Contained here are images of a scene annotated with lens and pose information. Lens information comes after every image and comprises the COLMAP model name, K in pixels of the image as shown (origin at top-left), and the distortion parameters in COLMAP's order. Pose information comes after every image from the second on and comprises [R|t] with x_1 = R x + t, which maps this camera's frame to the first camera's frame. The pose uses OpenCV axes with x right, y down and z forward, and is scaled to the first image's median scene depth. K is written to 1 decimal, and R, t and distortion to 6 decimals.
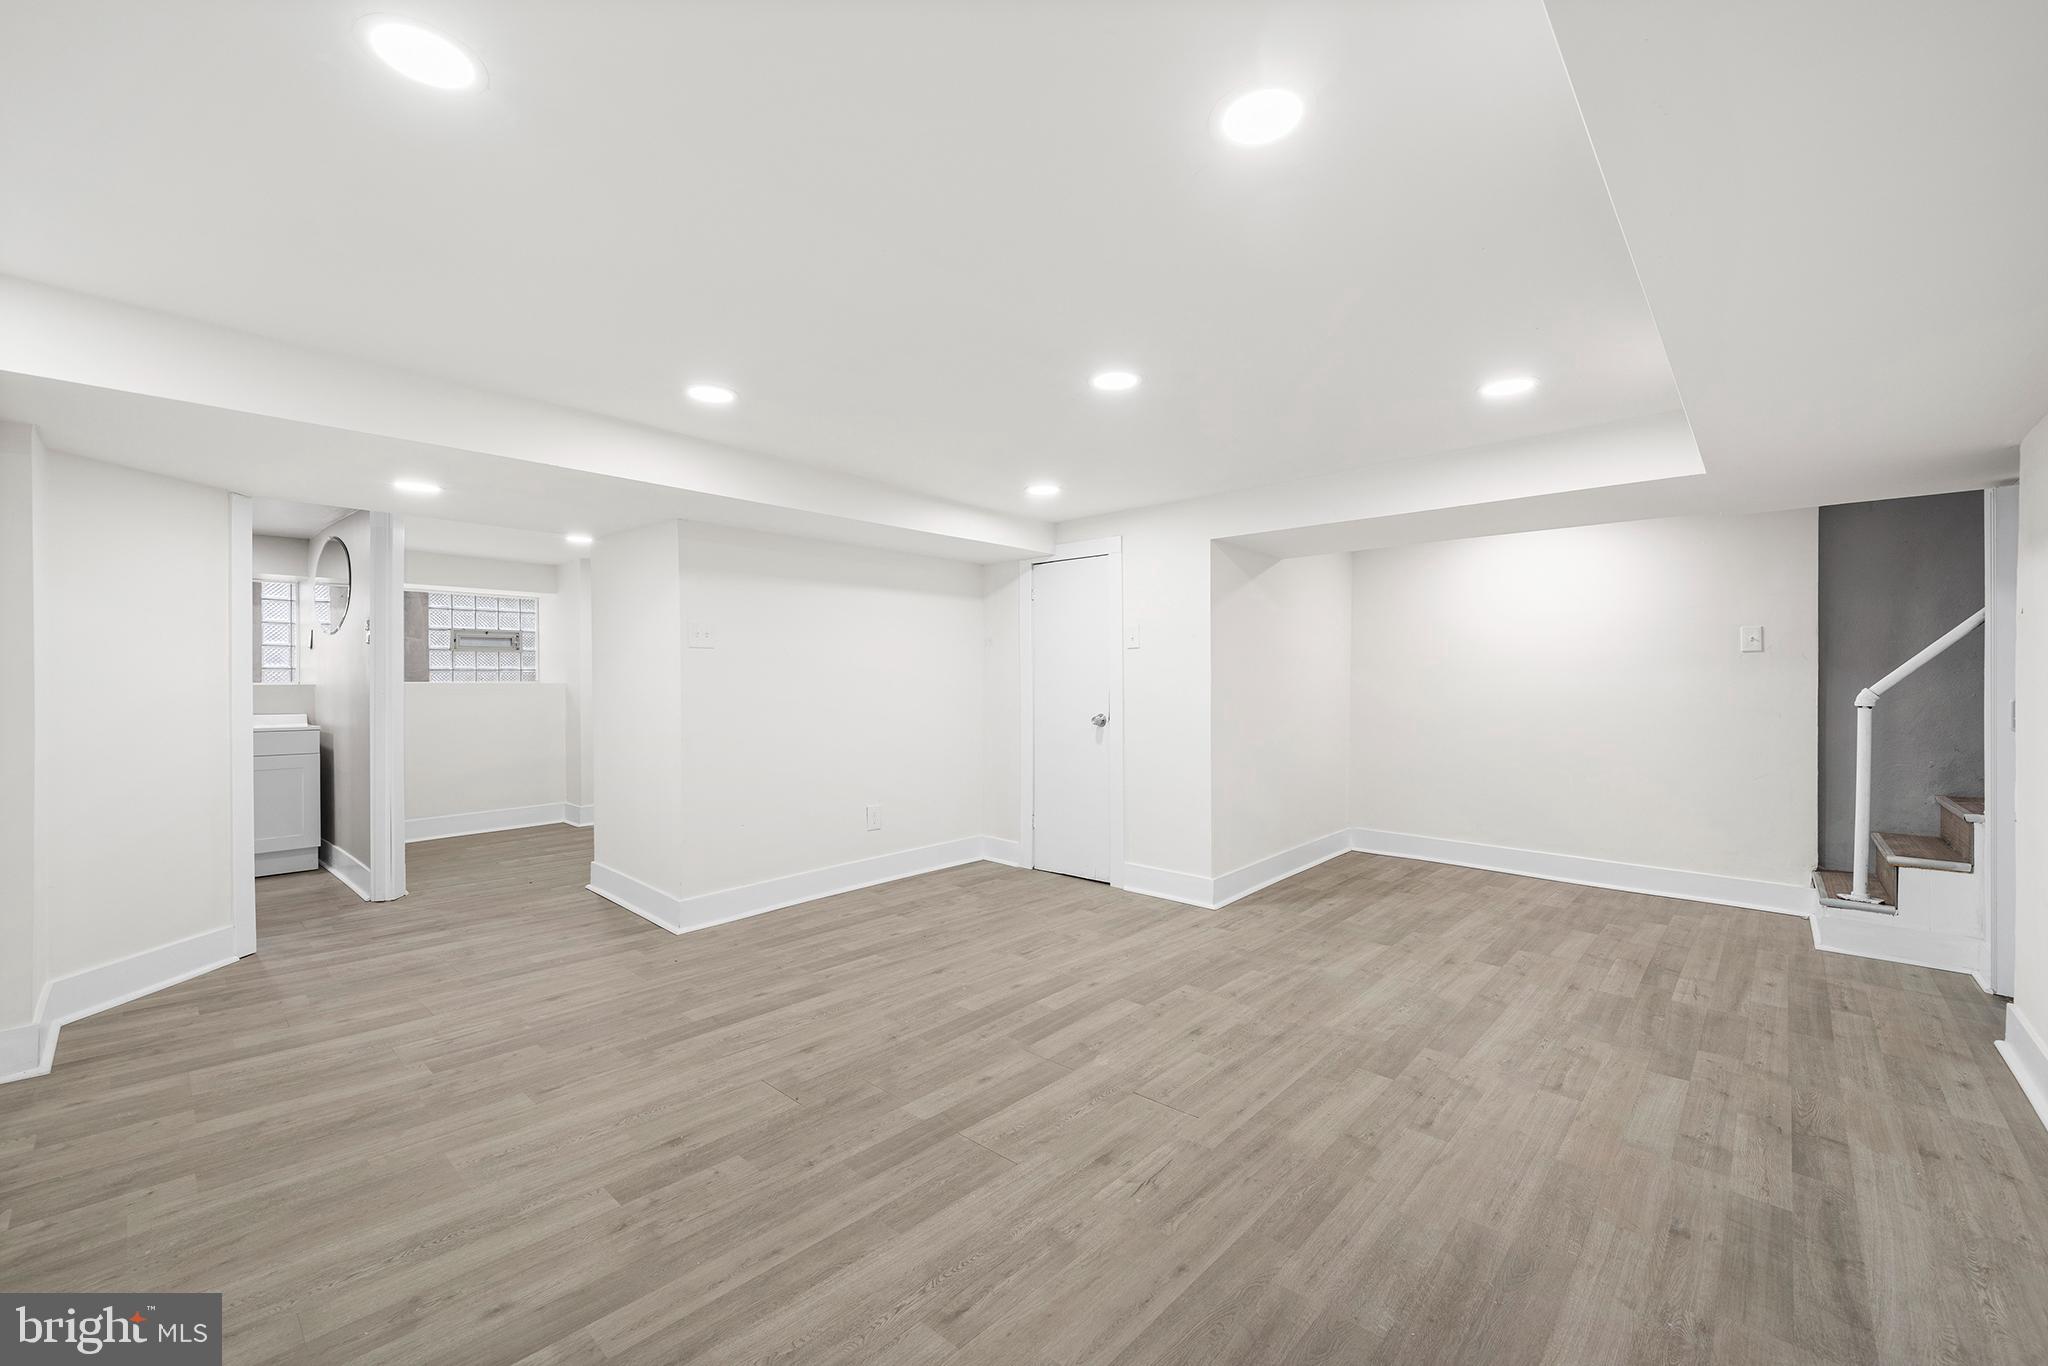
lens RADIAL K [[811.6, 0, 1025.0], [0, 811.6, 684.6], [0, 0, 1]] dist [-0.001621, -0.000054]
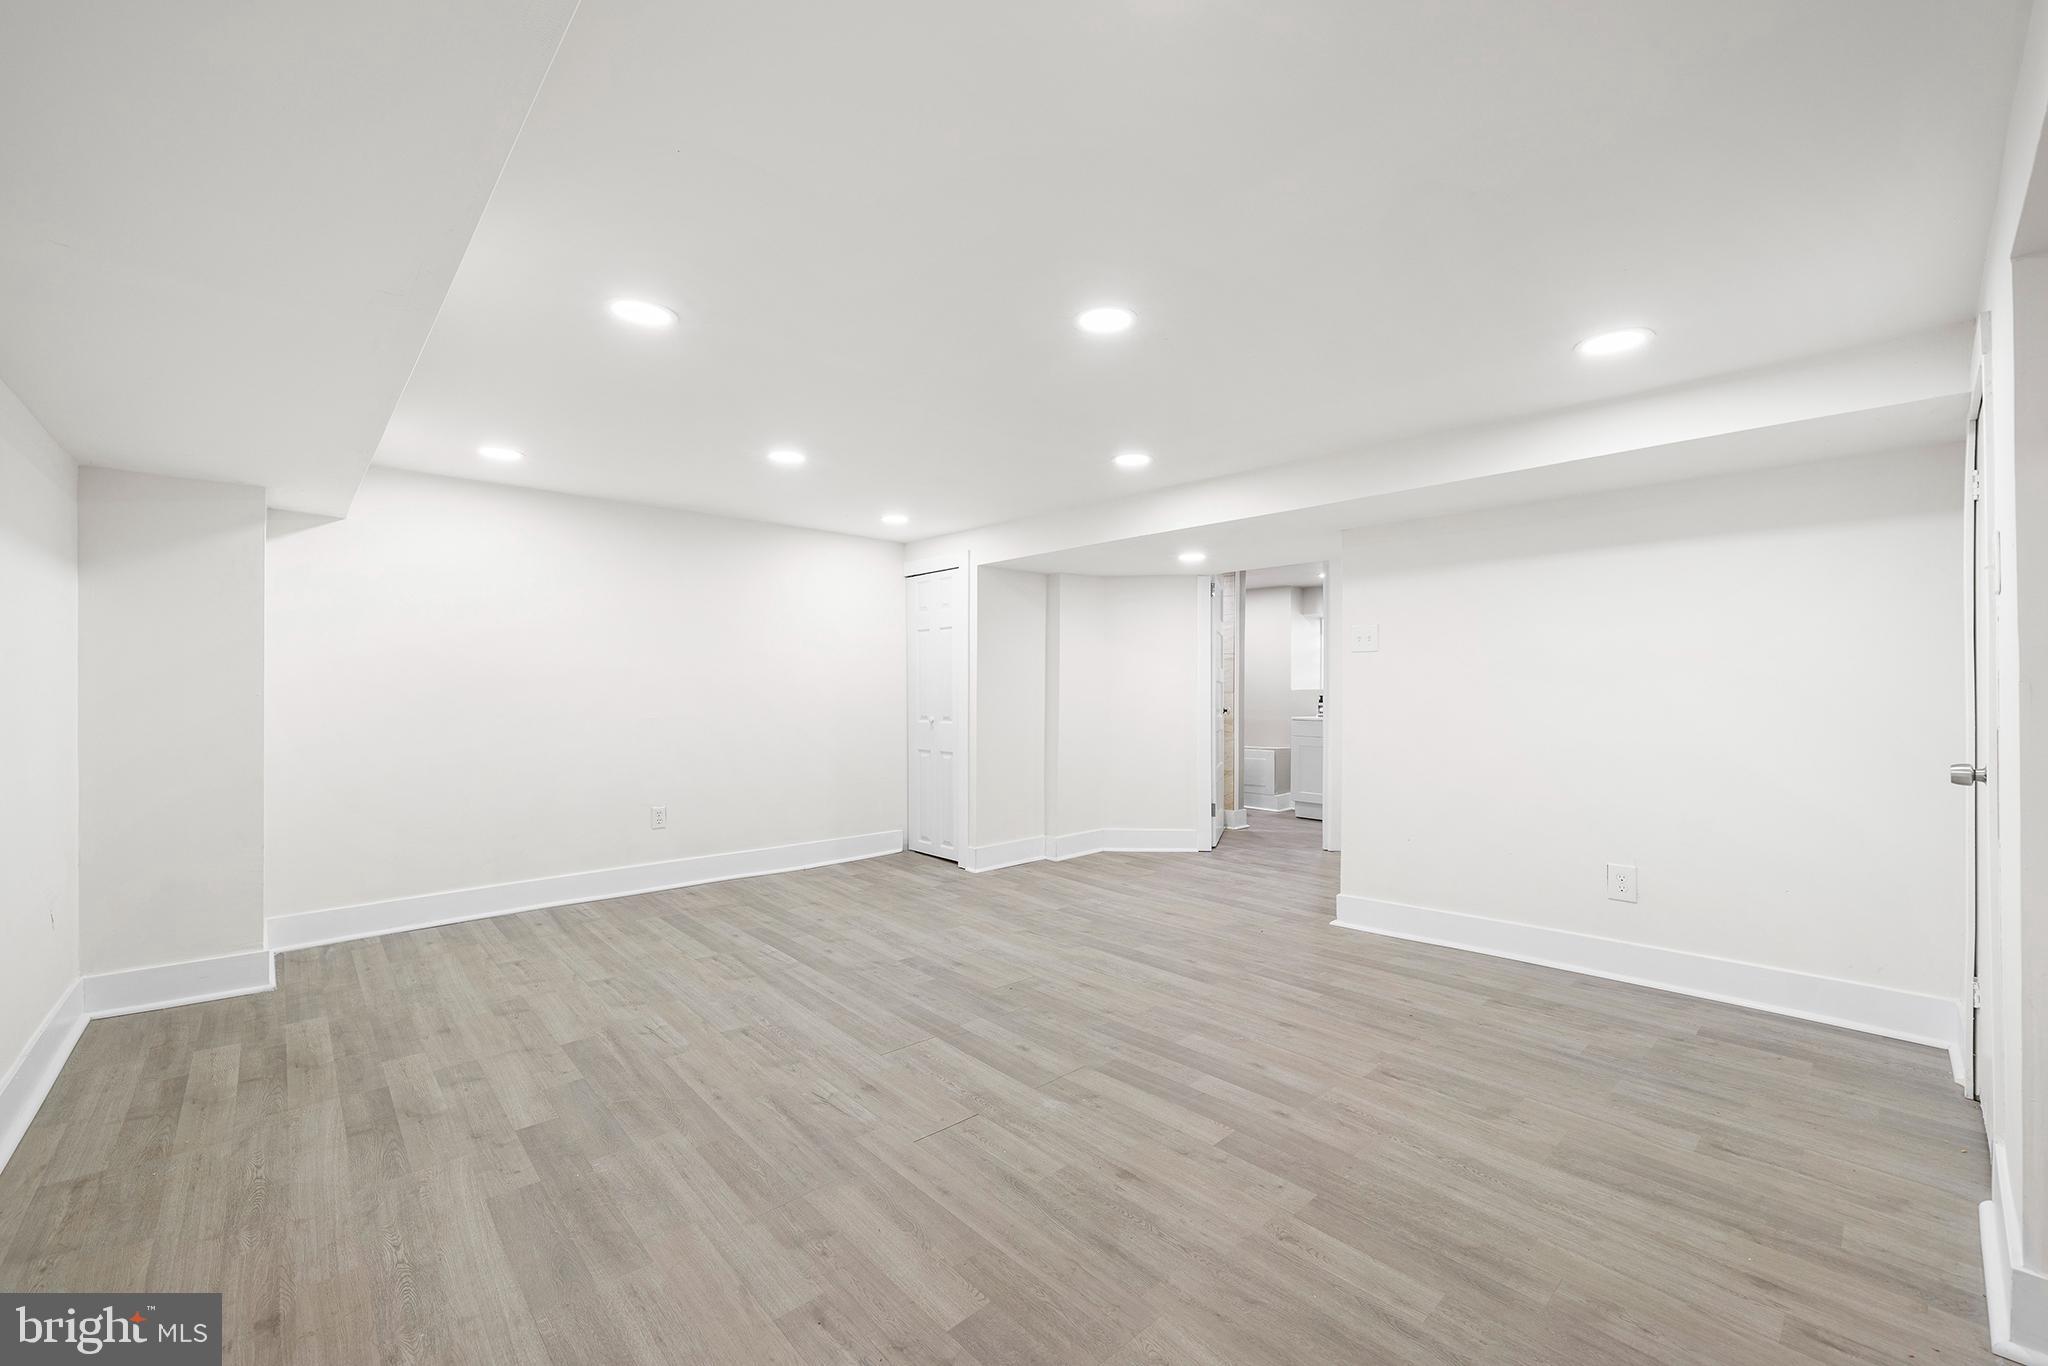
lens RADIAL K [[825.6, 0, 1031.7], [0, 825.6, 680.9], [0, 0, 1]] dist [-0.002538, -0.000100]
pose [[-0.071037, -0.010298, -0.997420, 0.868649], [-0.003031, 0.999944, -0.010108, 0.006879], [0.997469, 0.002305, -0.071065, 0.898956]]
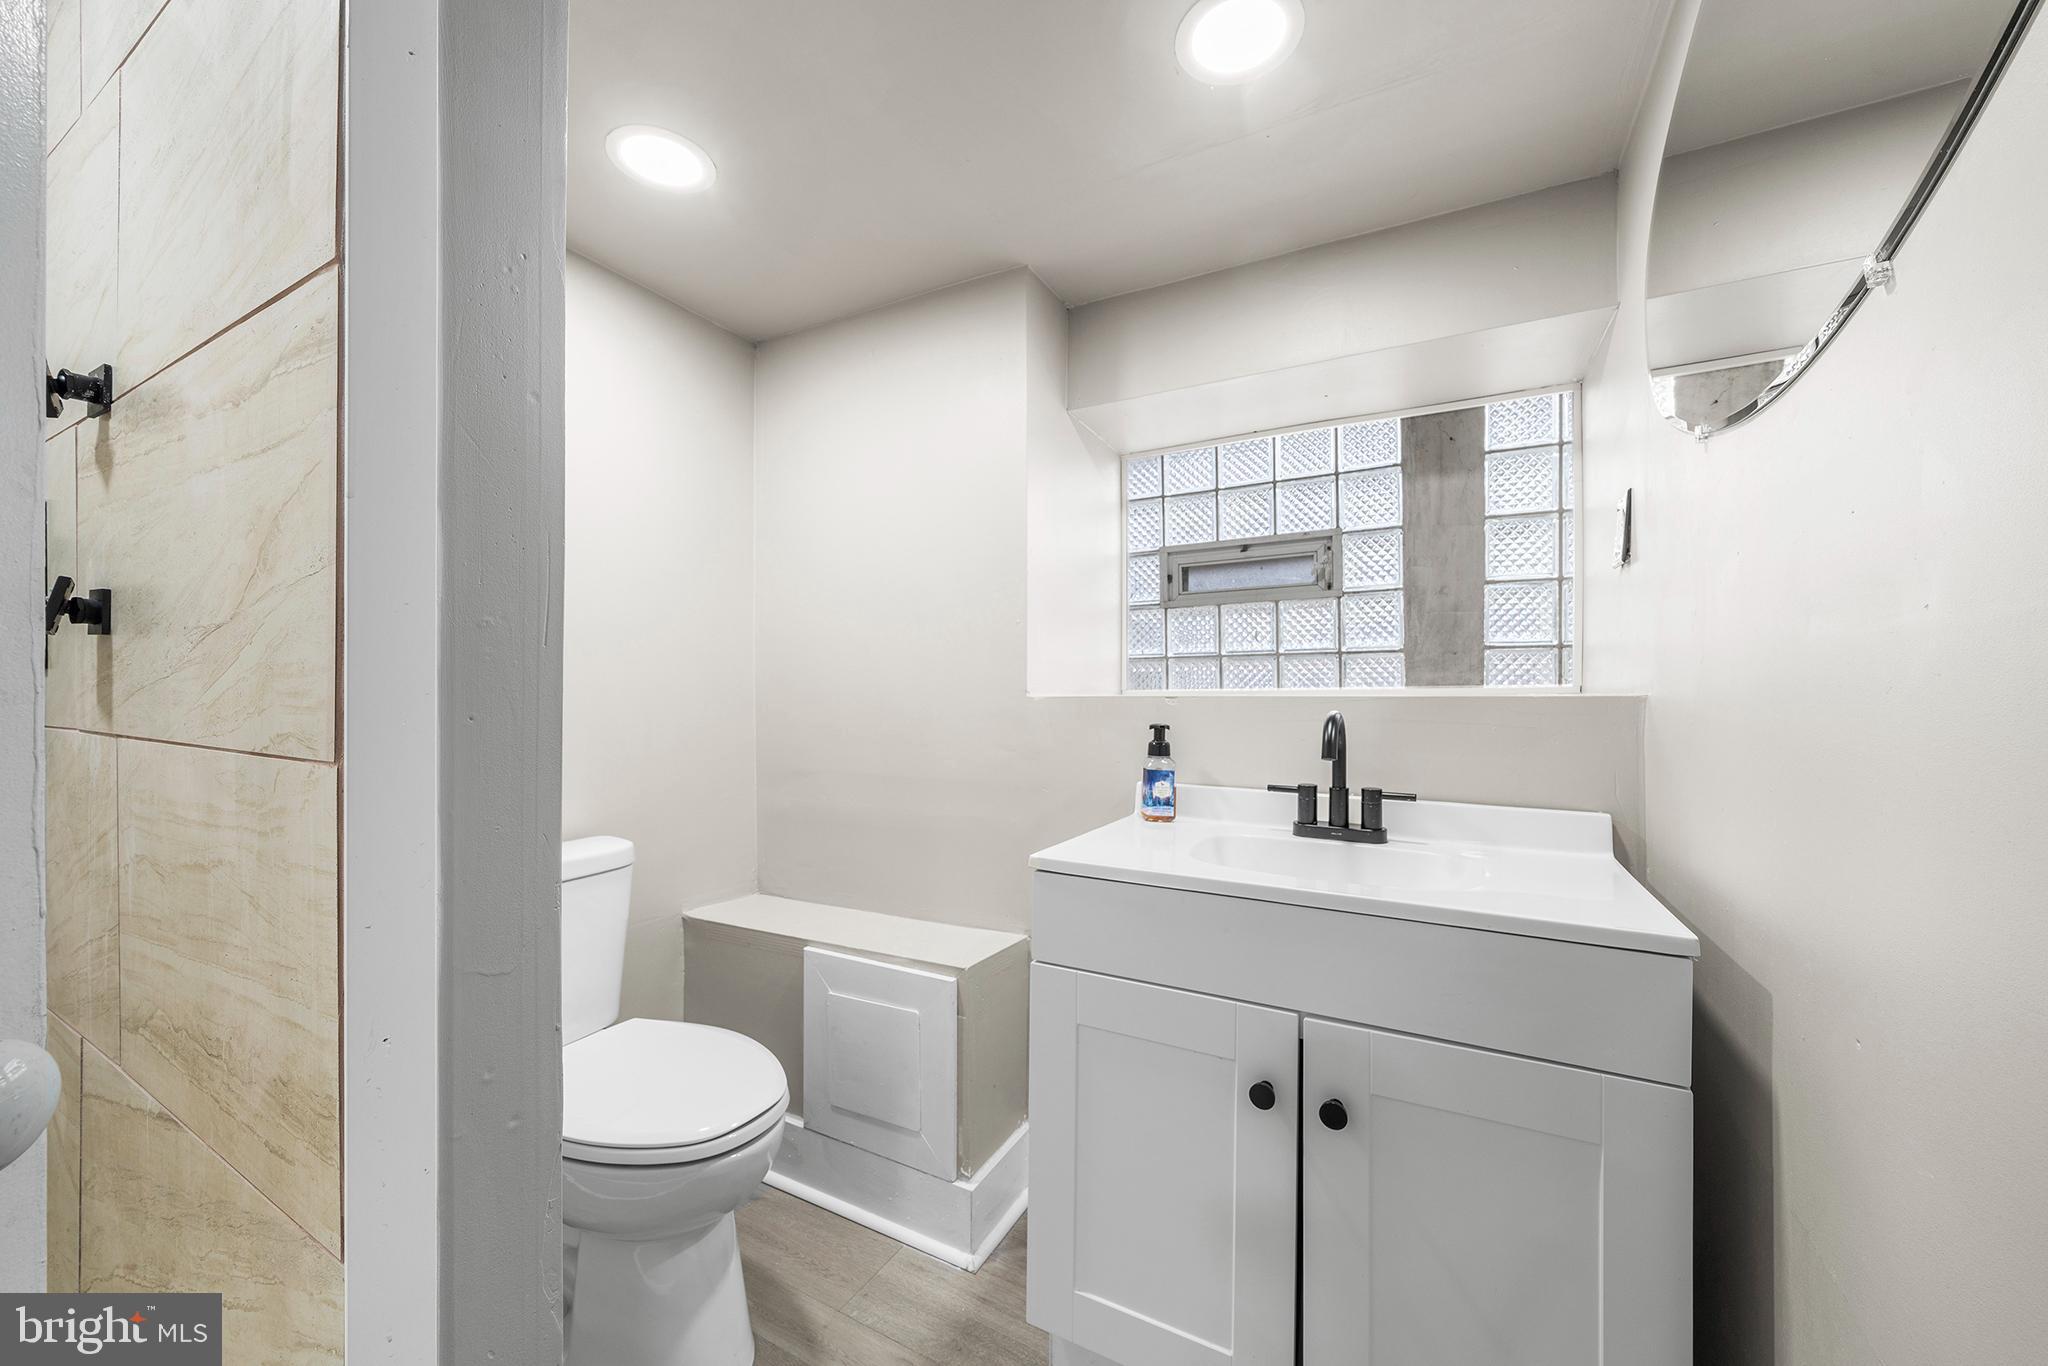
lens RADIAL K [[796.8, 0, 1029.4], [0, 796.8, 693.8], [0, 0, 1]] dist [-0.004107, -0.000143]
pose [[0.247481, 0.003005, -0.968888, -1.265644], [-0.004845, 0.999987, 0.001864, 0.000283], [0.968881, 0.004233, 0.247493, 1.394498]]
